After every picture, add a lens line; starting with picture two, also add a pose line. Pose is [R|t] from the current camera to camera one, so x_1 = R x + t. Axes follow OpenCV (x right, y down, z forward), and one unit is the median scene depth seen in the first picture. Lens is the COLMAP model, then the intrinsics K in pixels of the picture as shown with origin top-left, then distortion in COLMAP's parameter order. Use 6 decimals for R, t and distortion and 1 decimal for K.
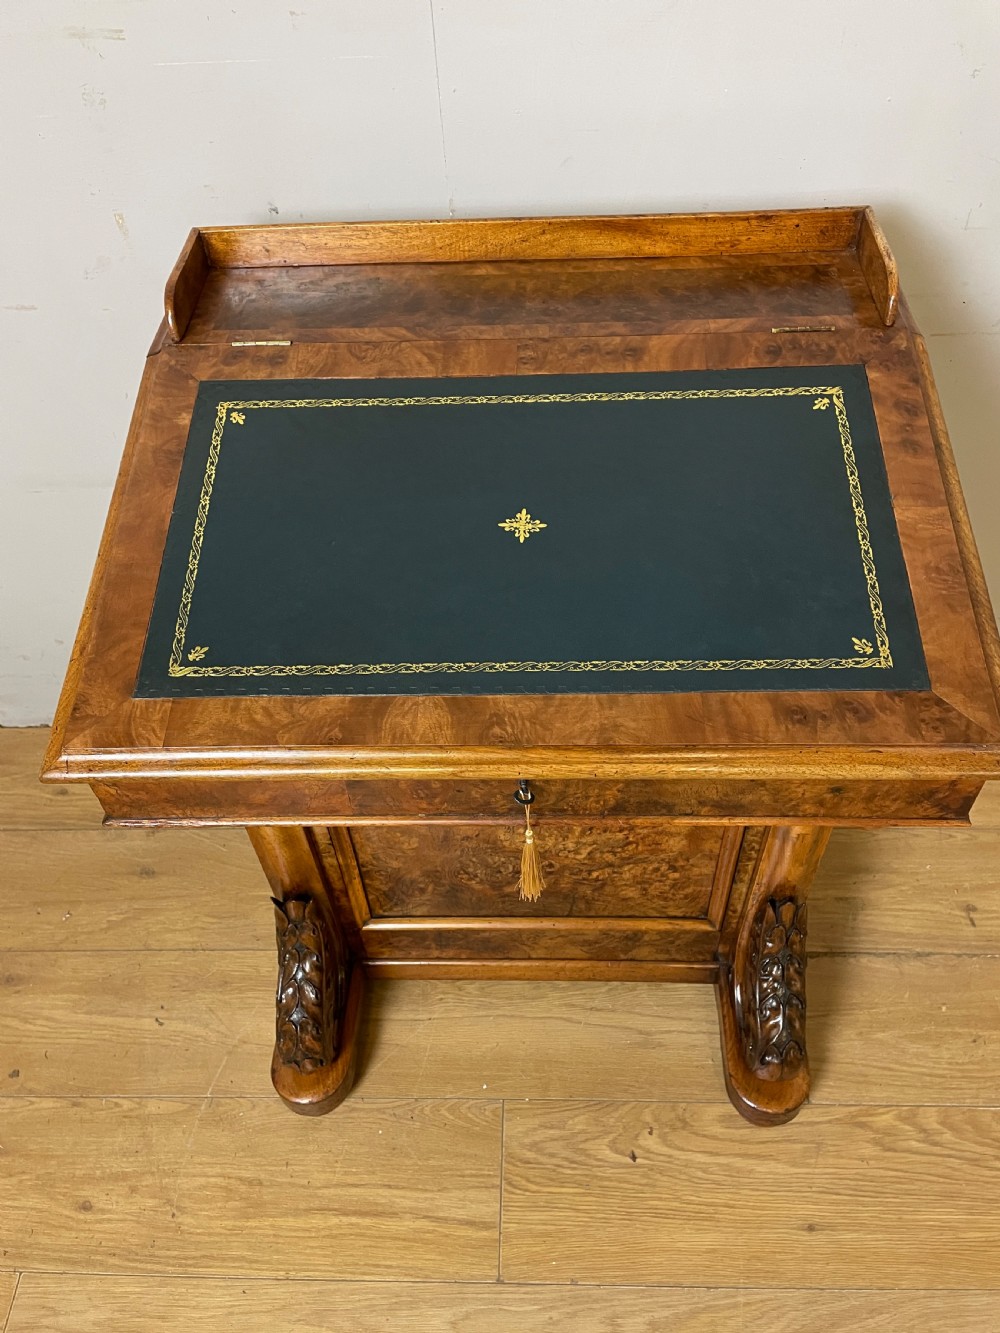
lens RADIAL K [[1013.0, 0, 509.0], [0, 1013.0, 665.1], [0, 0, 1]] dist [0.092722, -0.120552]
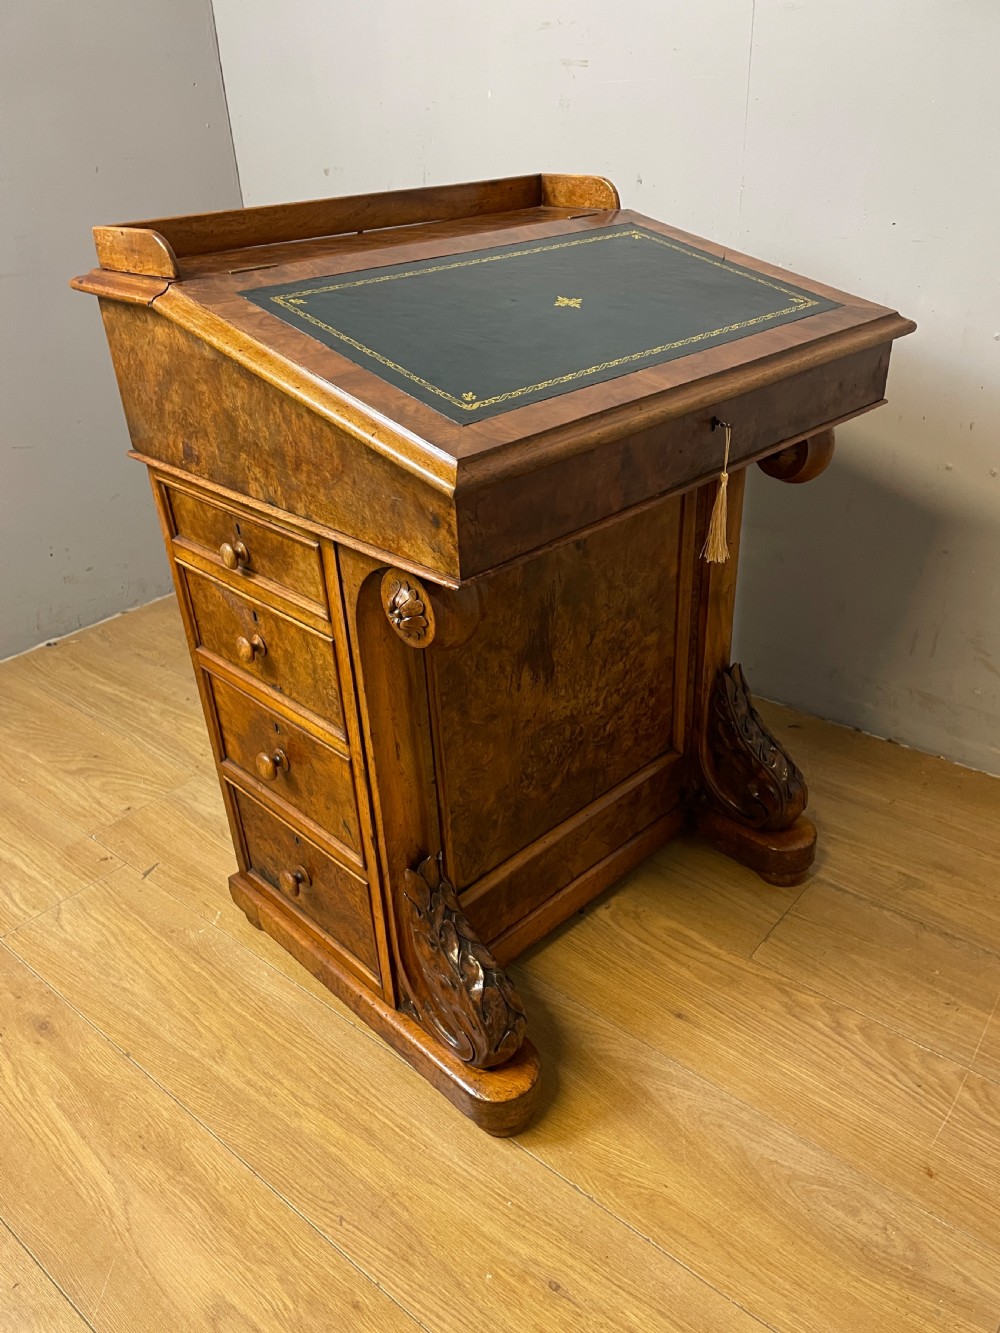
lens RADIAL K [[1013.0, 0, 497.9], [0, 1013.0, 677.7], [0, 0, 1]] dist [0.092722, -0.120552]
pose [[0.779062, 0.318595, -0.539963, 0.595129], [-0.465302, 0.871046, -0.157395, 0.485556], [0.420187, 0.373867, 0.826841, -0.083847]]
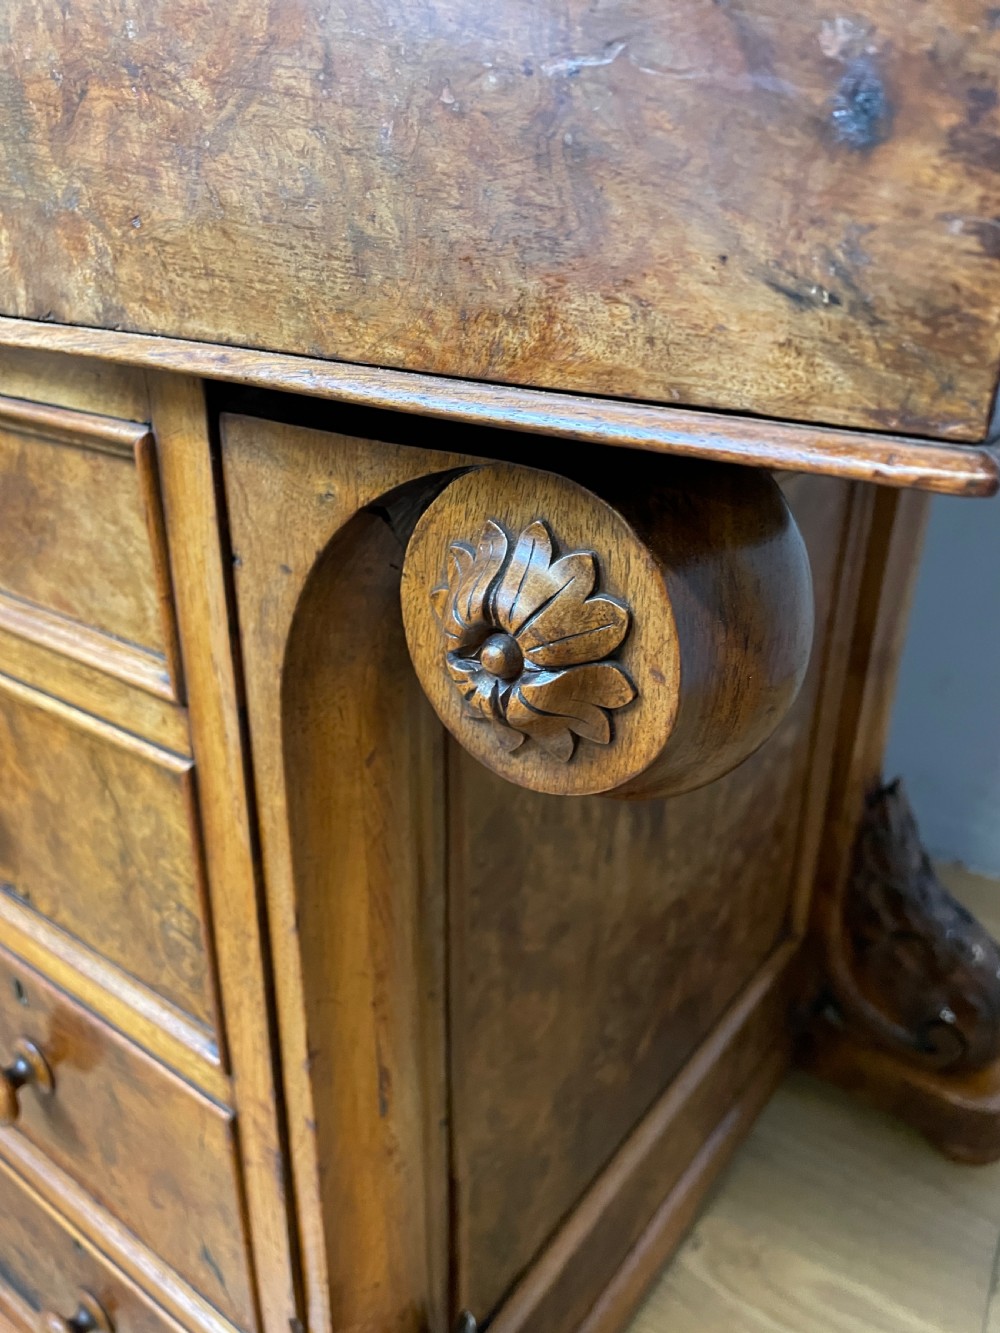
lens RADIAL K [[1013.0, 0, 508.8], [0, 1013.0, 663.0], [0, 0, 1]] dist [0.092722, -0.120552]
pose [[0.871314, 0.249993, -0.422274, 0.220414], [-0.405369, 0.851638, -0.332249, 0.424672], [0.276564, 0.460670, 0.843383, 0.309990]]
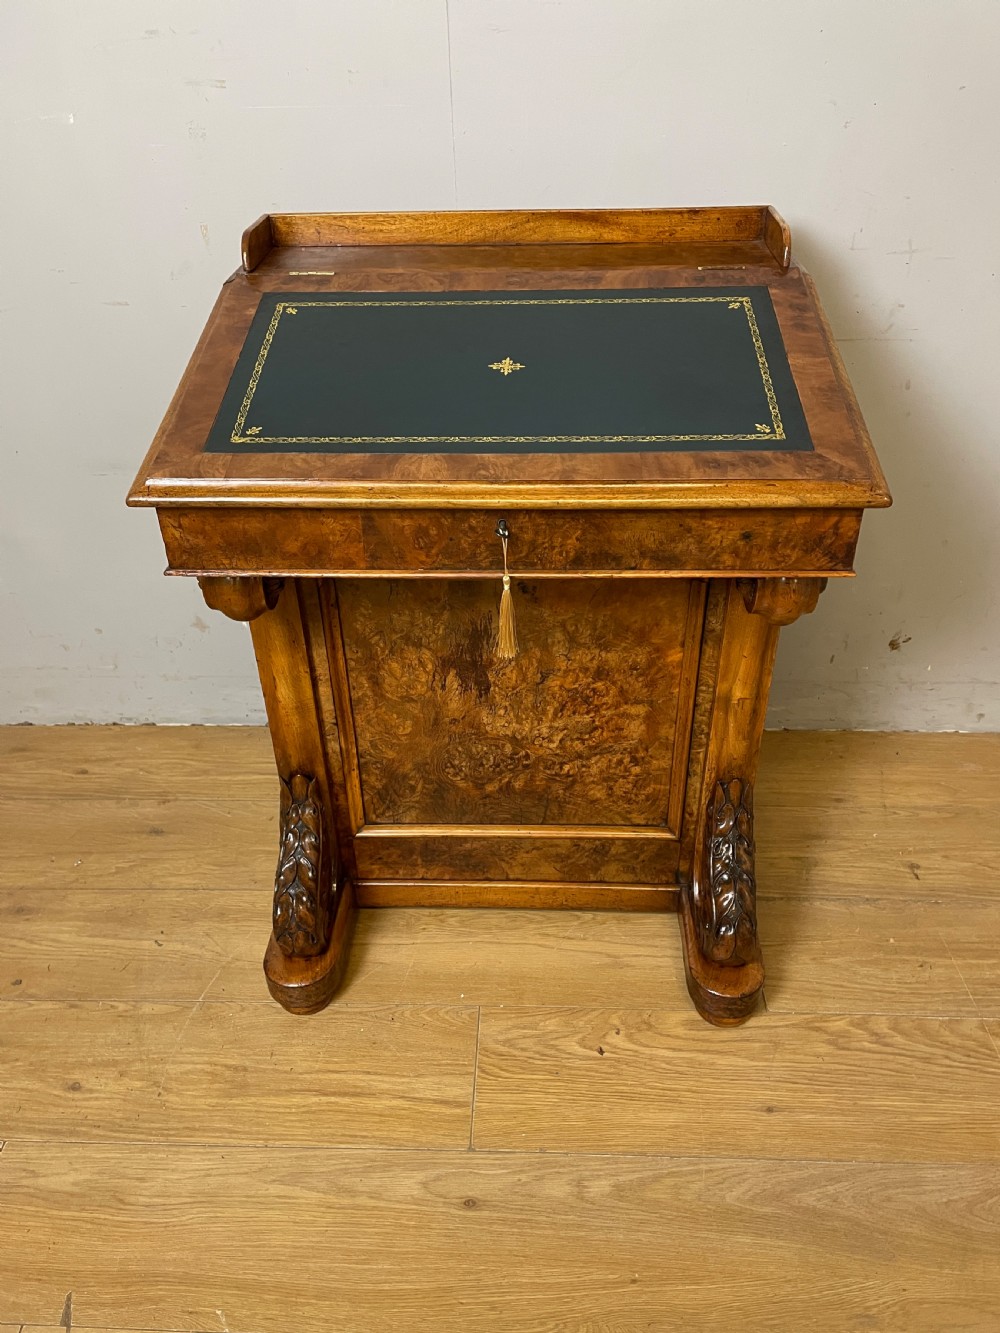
lens RADIAL K [[1013.0, 0, 506.7], [0, 1013.0, 666.4], [0, 0, 1]] dist [0.092722, -0.120552]
pose [[0.999720, 0.023502, 0.002760, 0.012336], [-0.022141, 0.970181, -0.241366, 0.359993], [-0.008350, 0.241238, 0.970430, -0.117501]]
